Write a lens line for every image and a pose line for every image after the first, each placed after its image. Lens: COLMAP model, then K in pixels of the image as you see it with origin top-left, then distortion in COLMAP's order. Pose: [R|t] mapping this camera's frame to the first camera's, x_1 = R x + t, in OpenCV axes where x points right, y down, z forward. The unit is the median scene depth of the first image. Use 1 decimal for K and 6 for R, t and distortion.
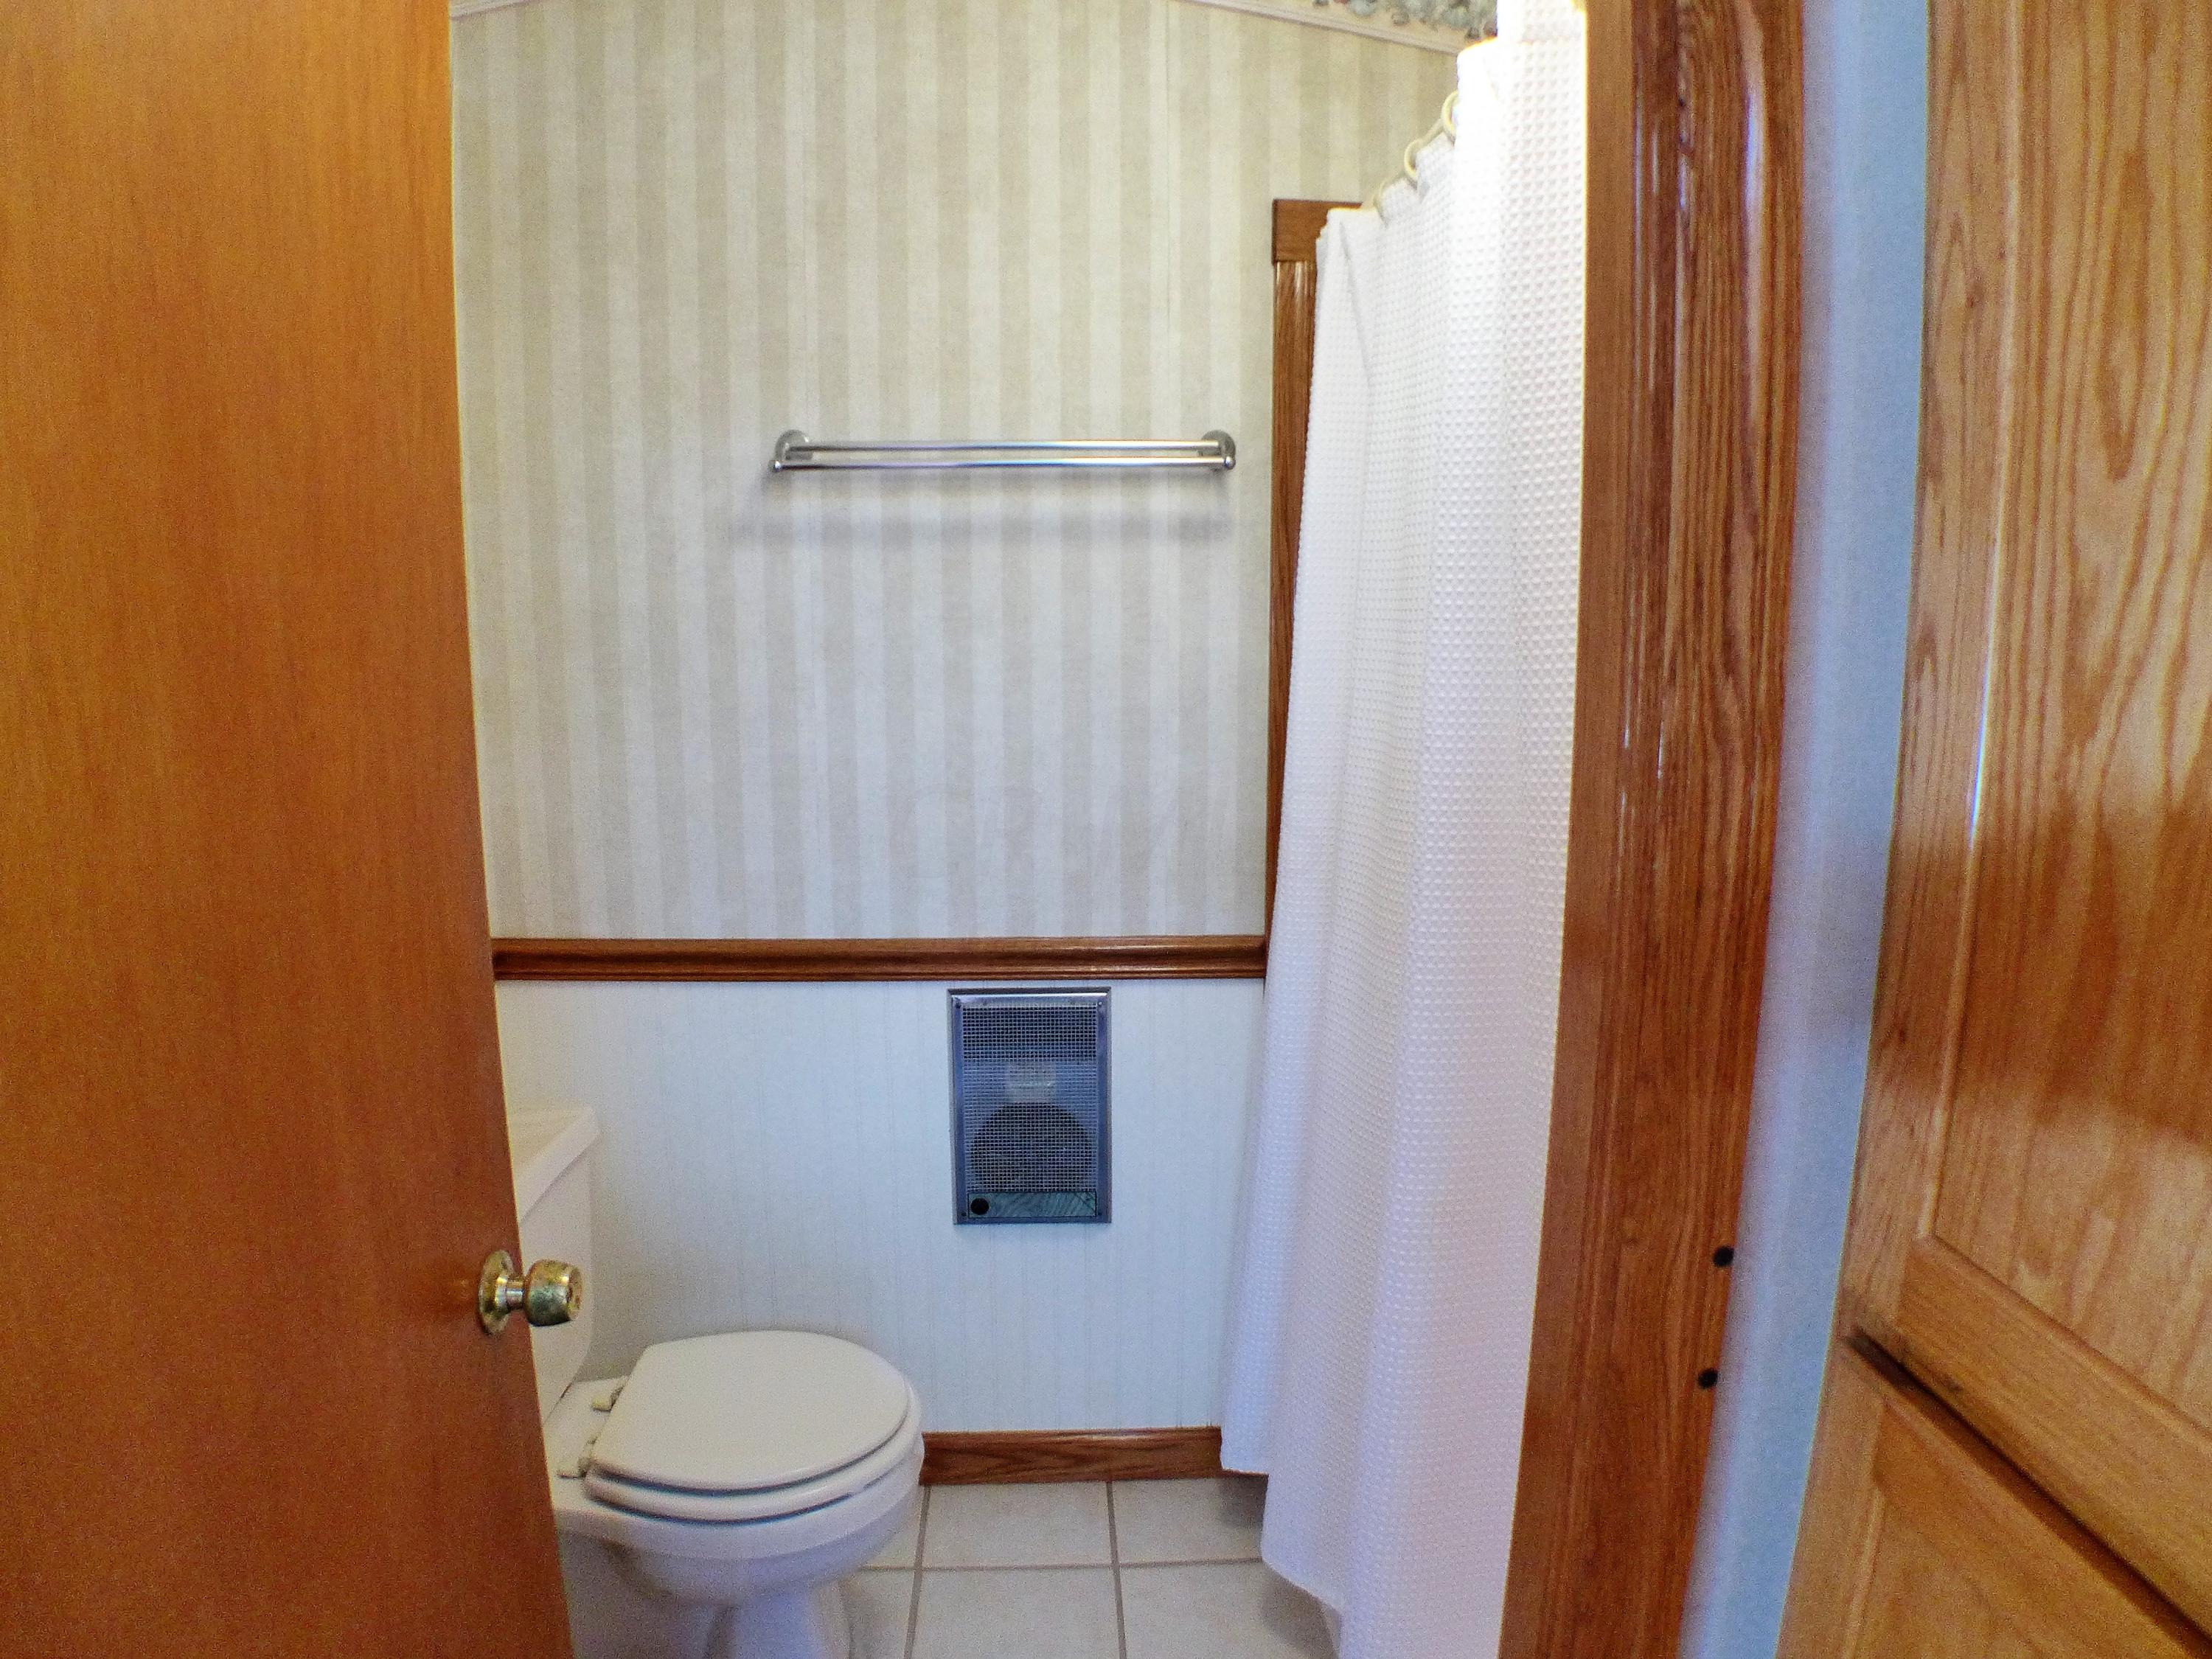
lens RADIAL K [[1320.6, 0, 1117.5], [0, 1320.6, 829.0], [0, 0, 1]] dist [-0.144678, 0.040702]
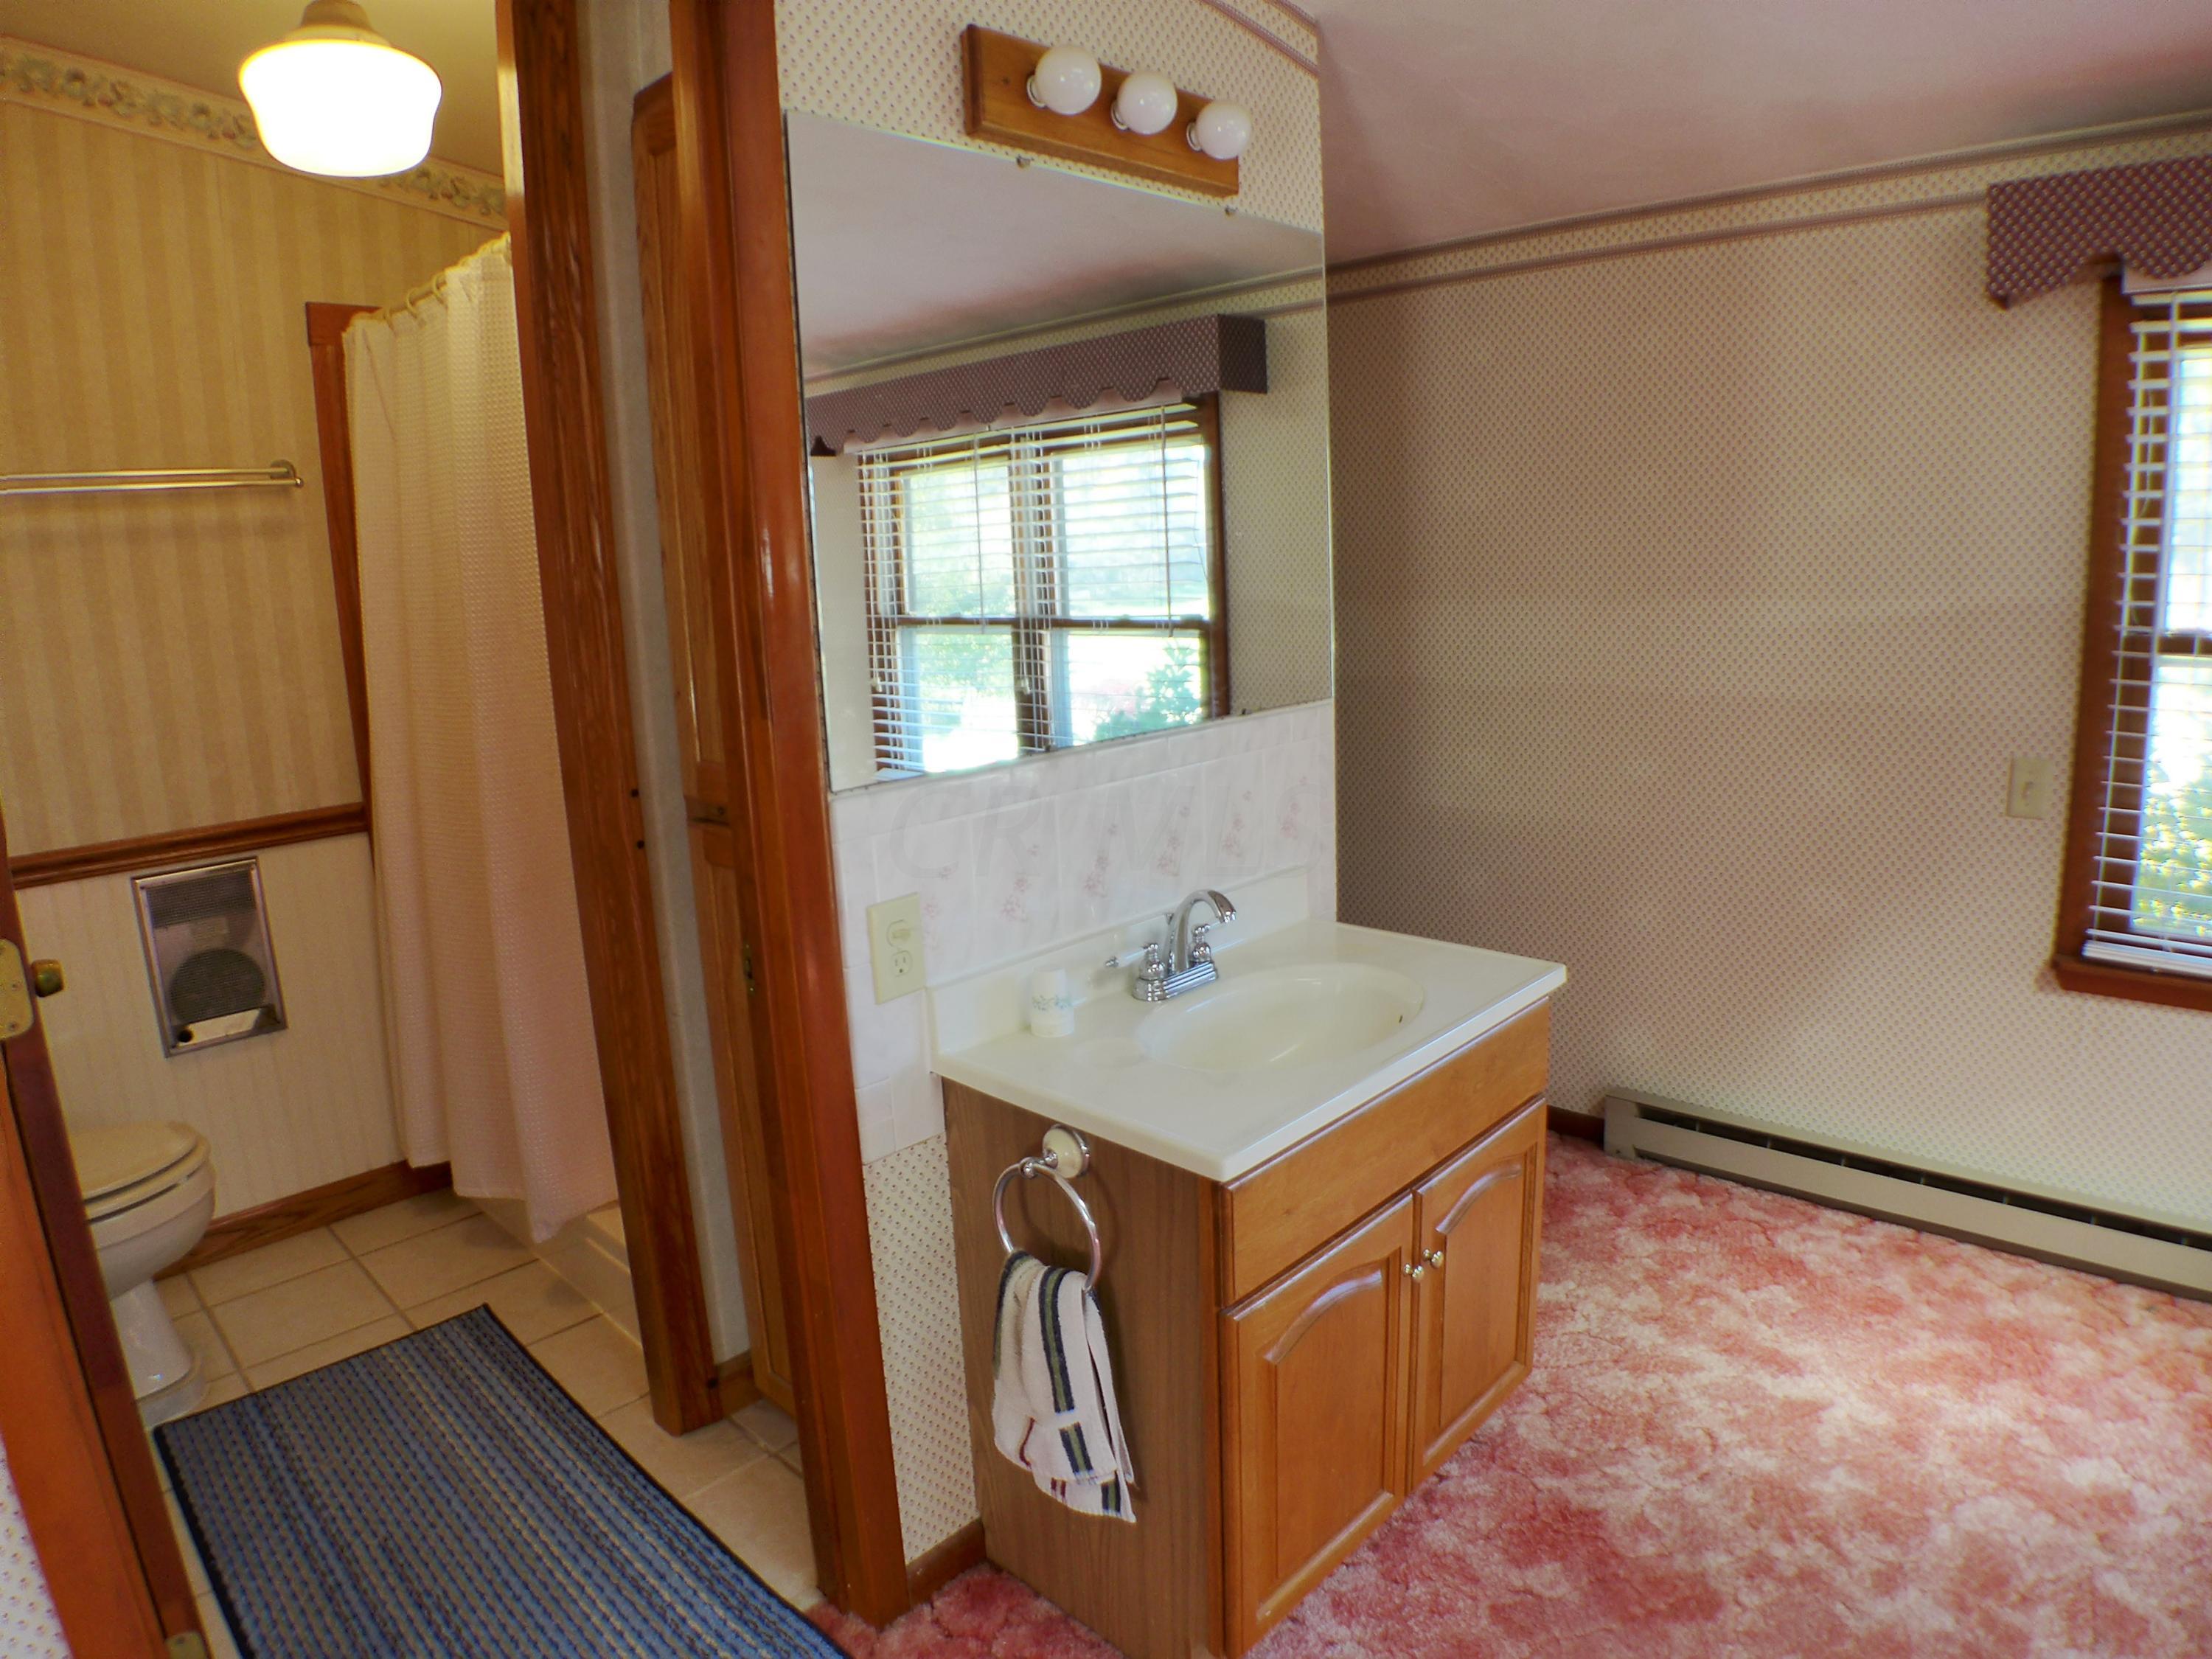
lens RADIAL K [[1307.5, 0, 1079.4], [0, 1307.5, 820.3], [0, 0, 1]] dist [-0.133518, 0.032137]
pose [[0.744324, -0.155074, 0.649564, -0.214125], [0.147978, 0.986785, 0.066015, 0.132420], [-0.651217, 0.046984, 0.757435, -0.602722]]
